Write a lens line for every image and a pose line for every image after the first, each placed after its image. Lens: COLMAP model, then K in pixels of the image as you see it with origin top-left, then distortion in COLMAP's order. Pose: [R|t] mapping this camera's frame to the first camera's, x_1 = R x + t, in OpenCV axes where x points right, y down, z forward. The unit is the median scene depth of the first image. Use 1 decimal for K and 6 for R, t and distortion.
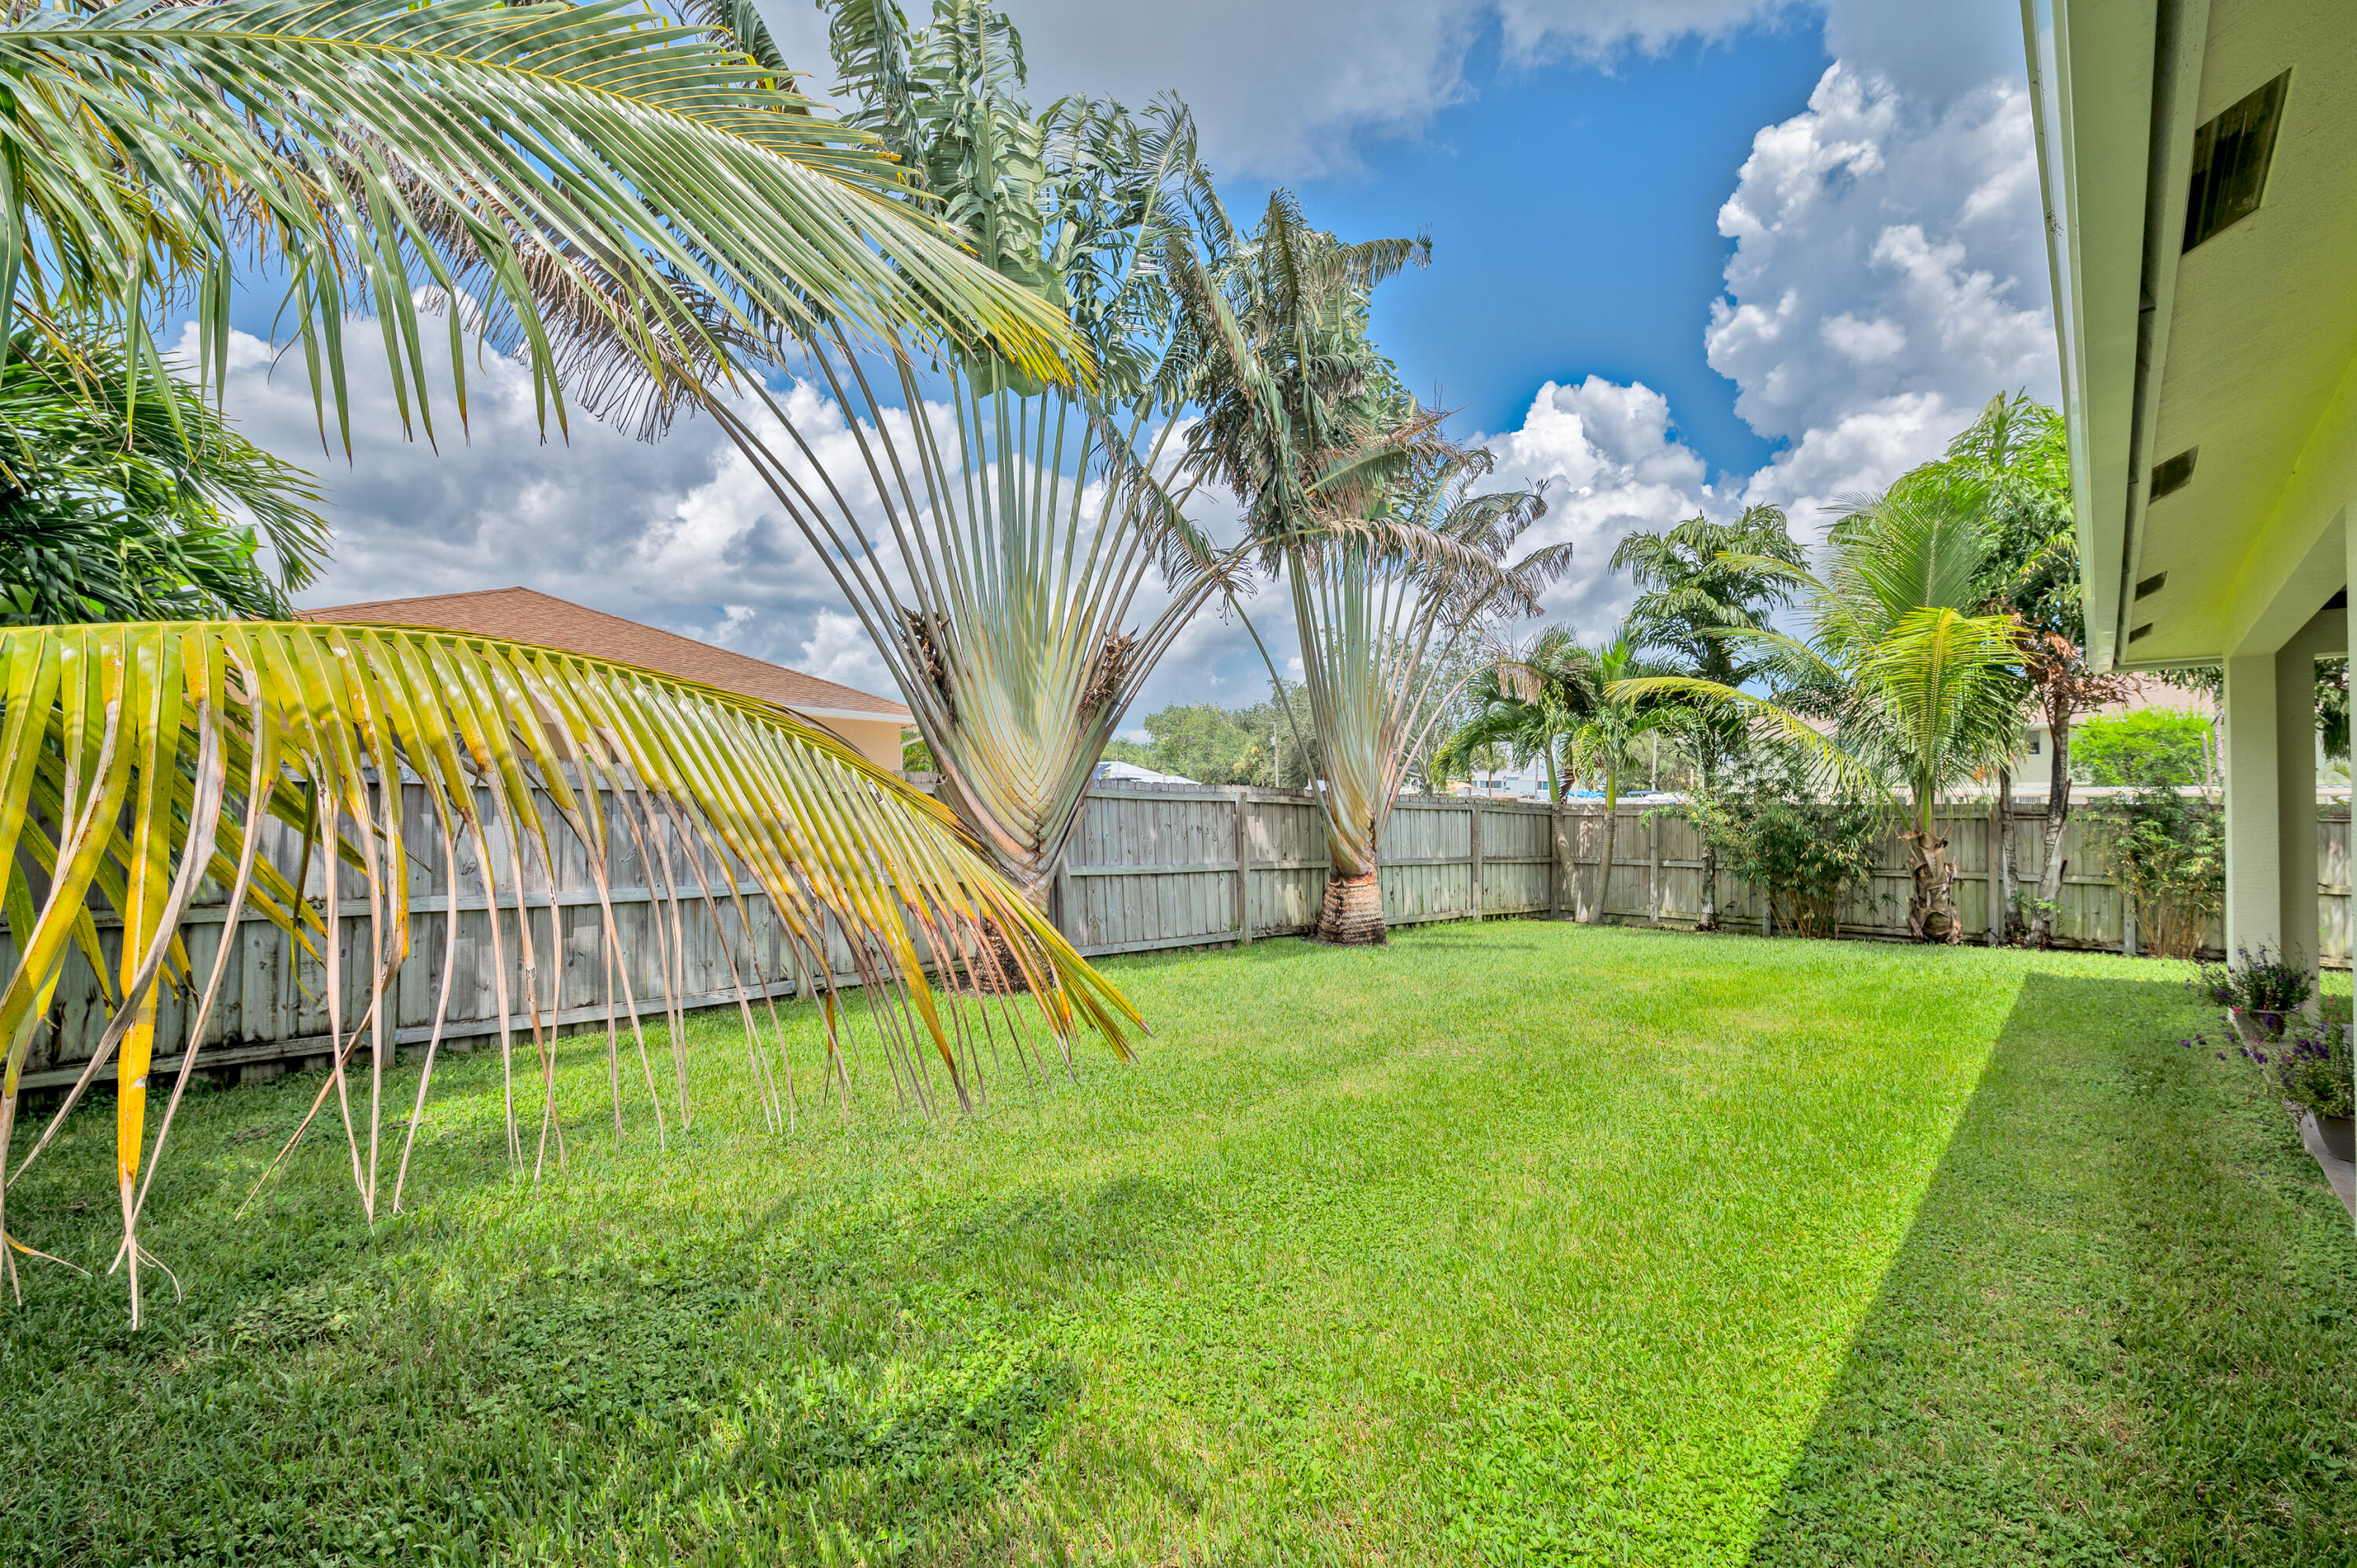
lens RADIAL K [[968.7, 0, 1191.2], [0, 968.7, 791.3], [0, 0, 1]] dist [-0.006460, -0.001695]
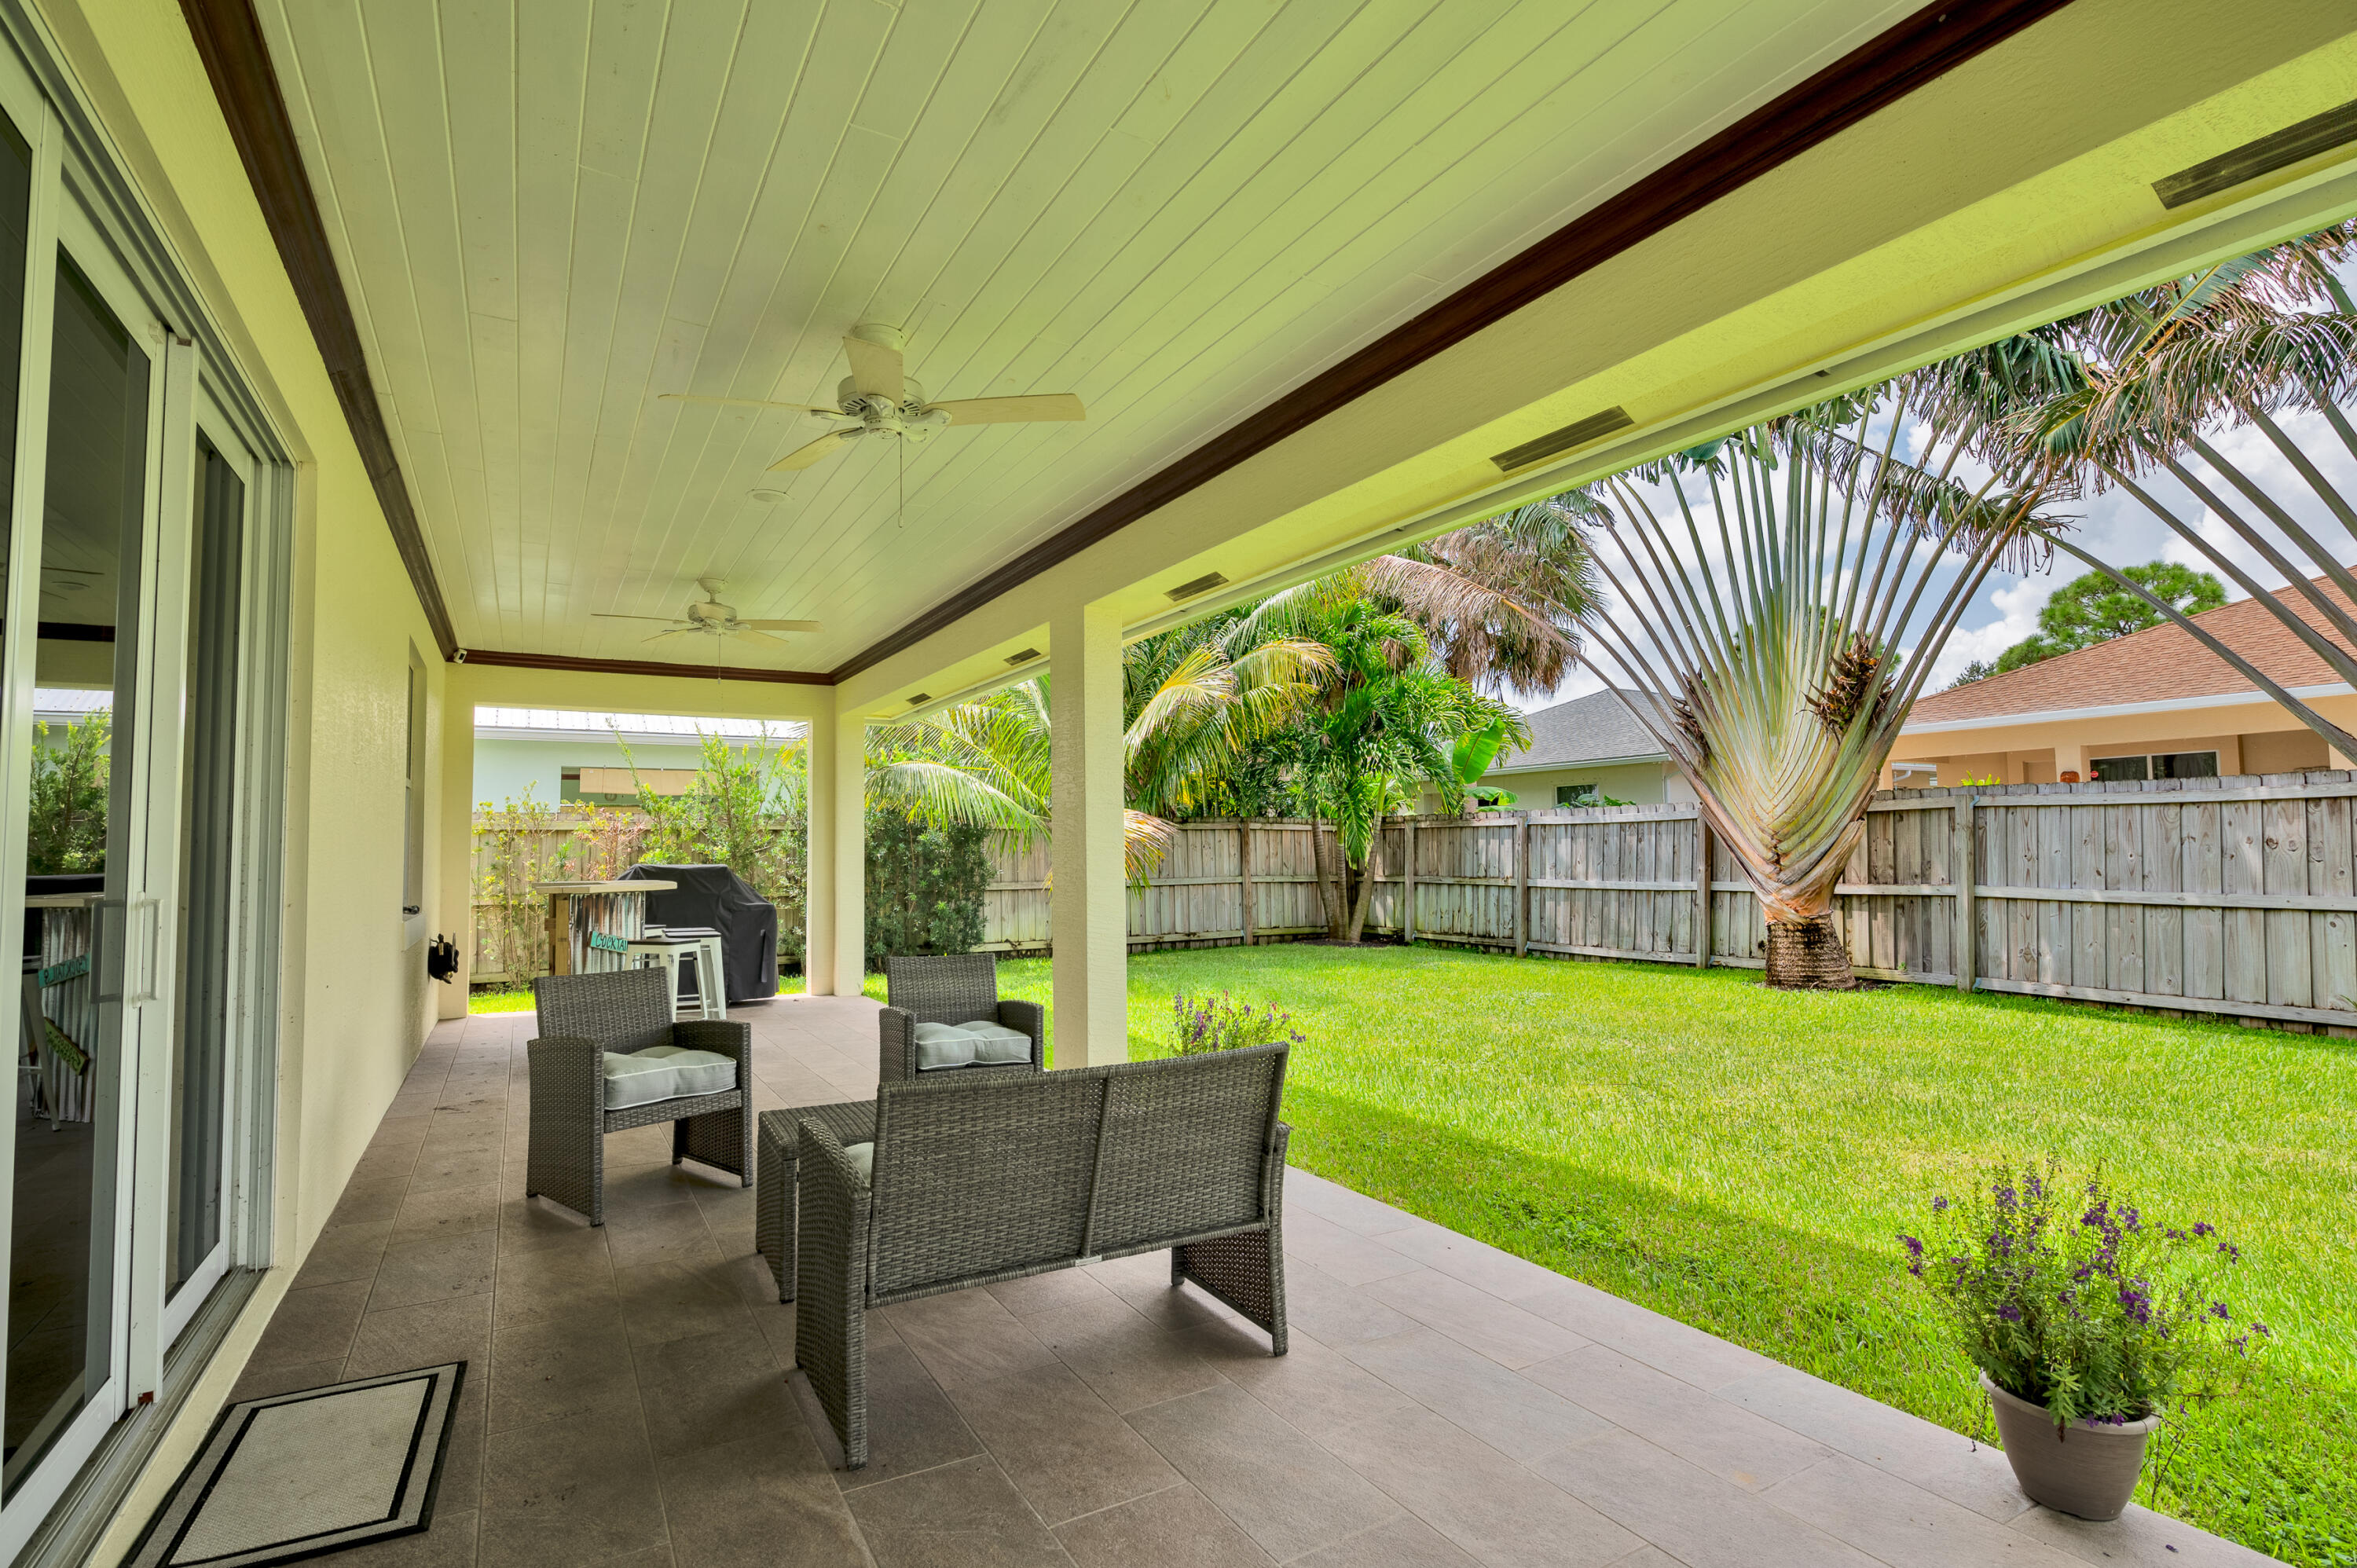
lens RADIAL K [[1105.8, 0, 1162.0], [0, 1105.8, 810.9], [0, 0, 1]] dist [-0.002106, 0.000074]
pose [[-0.276668, -0.039357, -0.960159, 0.886154], [0.029409, 0.998346, -0.049396, 0.030100], [0.960516, -0.041904, -0.275053, 0.464607]]
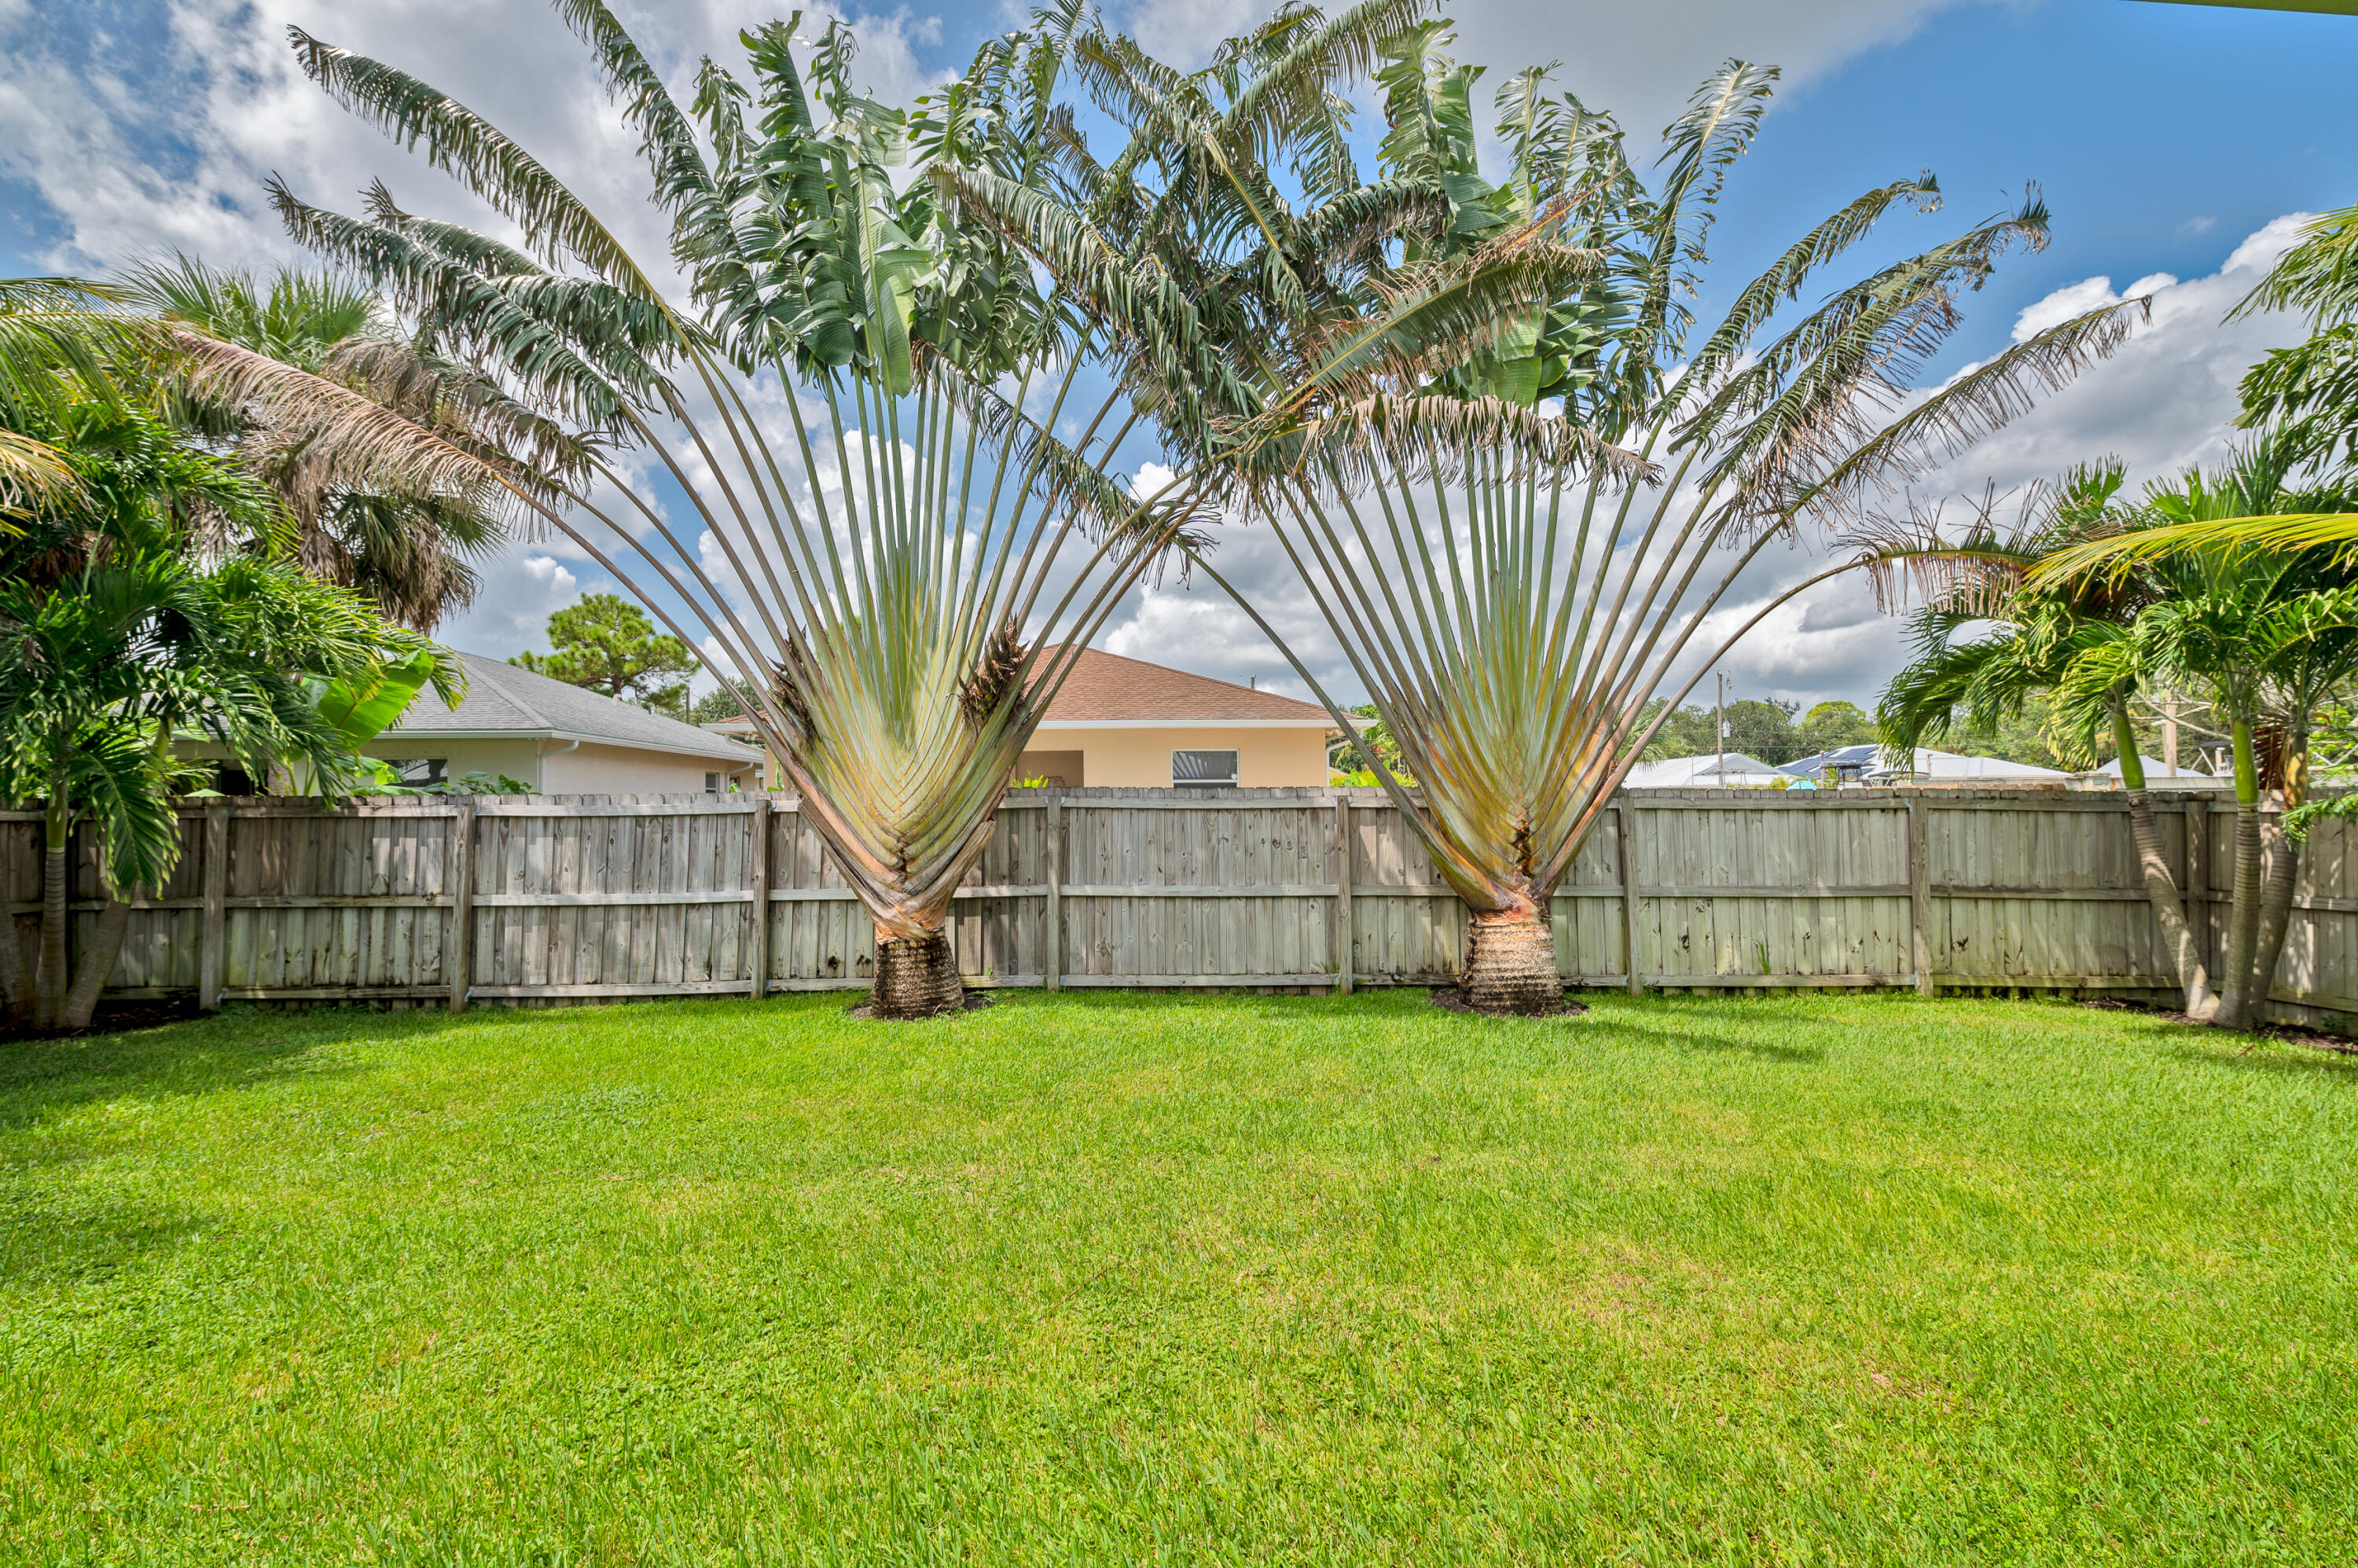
lens RADIAL K [[969.2, 0, 1190.5], [0, 969.2, 791.4], [0, 0, 1]] dist [-0.006460, -0.001695]
pose [[0.735498, -0.031376, -0.676799, 0.484026], [0.030877, 0.999442, -0.012778, 0.003357], [0.676822, -0.011499, 0.736057, 0.341099]]
